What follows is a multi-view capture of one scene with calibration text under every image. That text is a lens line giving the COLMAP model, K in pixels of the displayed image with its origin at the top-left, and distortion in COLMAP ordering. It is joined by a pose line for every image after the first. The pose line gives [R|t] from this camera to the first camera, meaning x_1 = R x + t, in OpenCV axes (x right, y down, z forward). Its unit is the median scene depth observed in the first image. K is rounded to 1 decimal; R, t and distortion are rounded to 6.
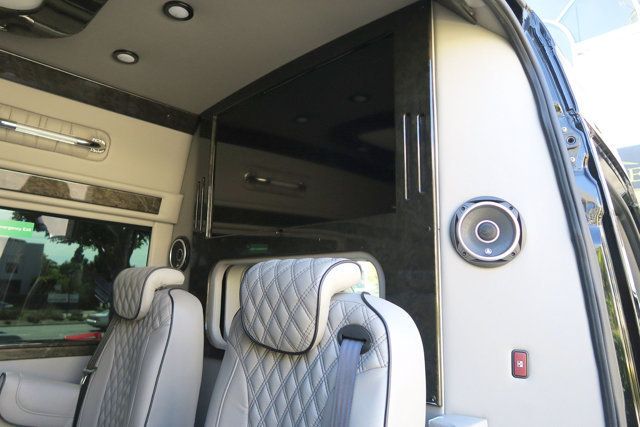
lens RADIAL K [[444.0, 0, 323.9], [0, 444.0, 194.6], [0, 0, 1]] dist [-0.017295, 0.005475]
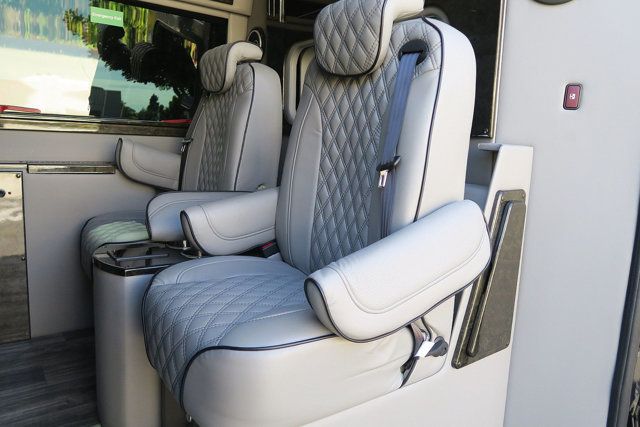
lens RADIAL K [[481.8, 0, 319.3], [0, 481.8, 213.1], [0, 0, 1]] dist [-0.016282, 0.002853]
pose [[0.985113, 0.039303, -0.167357, 0.045055], [0.017482, 0.945565, 0.324964, 0.255942], [0.171019, -0.323052, 0.930801, -0.266136]]
